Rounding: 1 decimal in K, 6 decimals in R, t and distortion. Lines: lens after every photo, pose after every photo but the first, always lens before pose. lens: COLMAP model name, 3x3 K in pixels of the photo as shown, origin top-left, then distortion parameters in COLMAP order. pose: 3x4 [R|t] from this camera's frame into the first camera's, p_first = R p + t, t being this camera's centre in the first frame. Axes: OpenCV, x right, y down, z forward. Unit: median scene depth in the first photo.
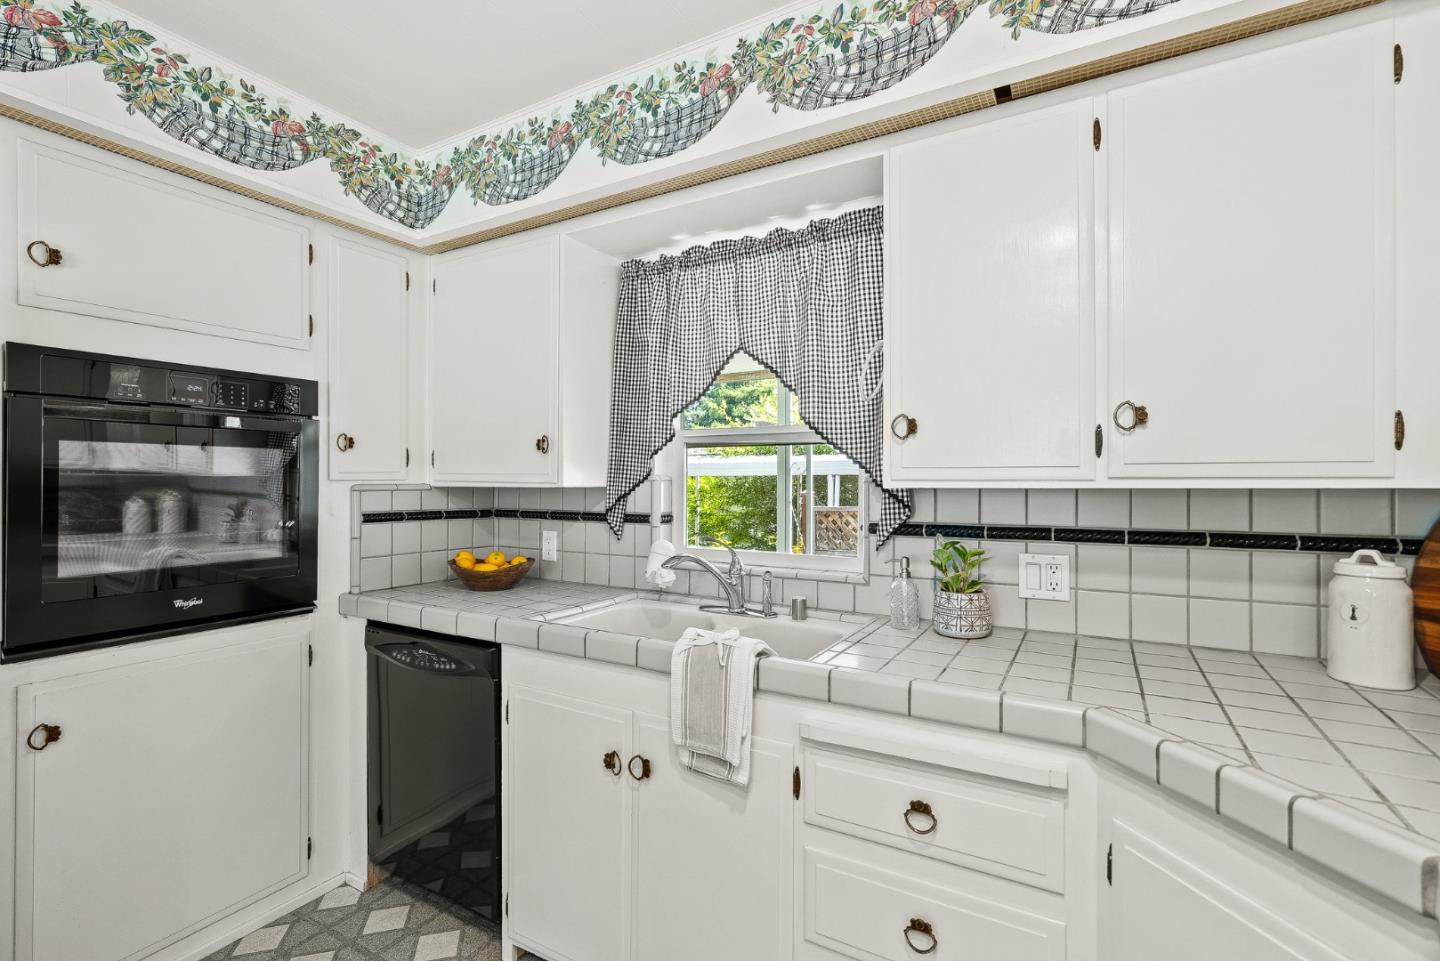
lens RADIAL K [[658.1, 0, 715.3], [0, 658.1, 480.8], [0, 0, 1]] dist [-0.011255, 0.007551]
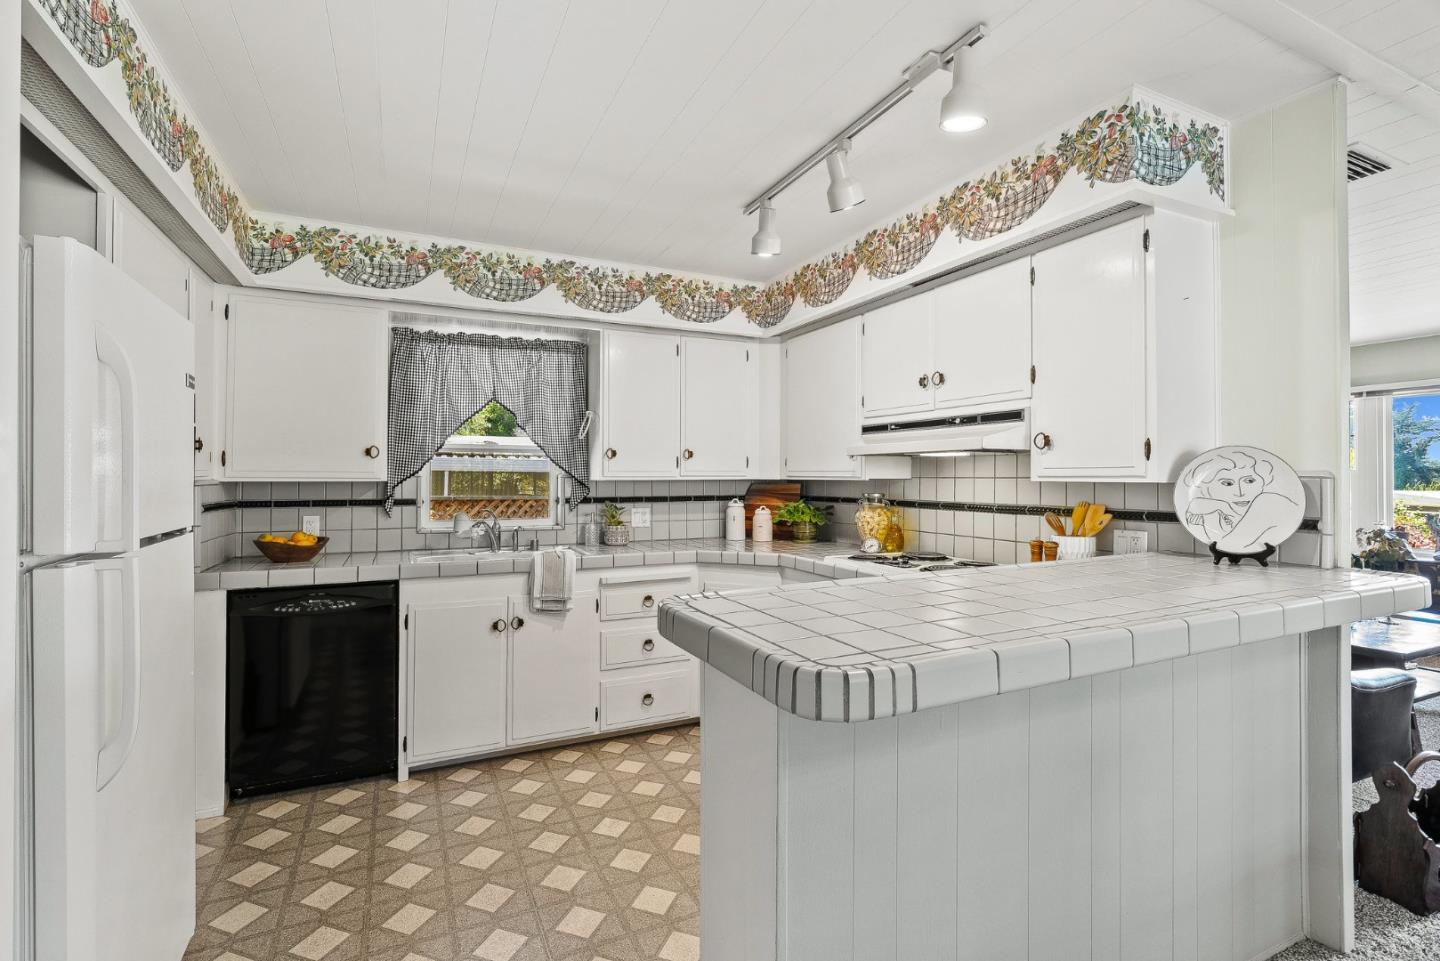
lens RADIAL K [[658.1, 0, 715.3], [0, 658.1, 480.8], [0, 0, 1]] dist [-0.011255, 0.007551]
pose [[0.567817, -0.006334, 0.823130, -1.206796], [-0.000843, 0.999965, 0.008277, -0.005101], [-0.823154, -0.005394, 0.567793, -0.524309]]
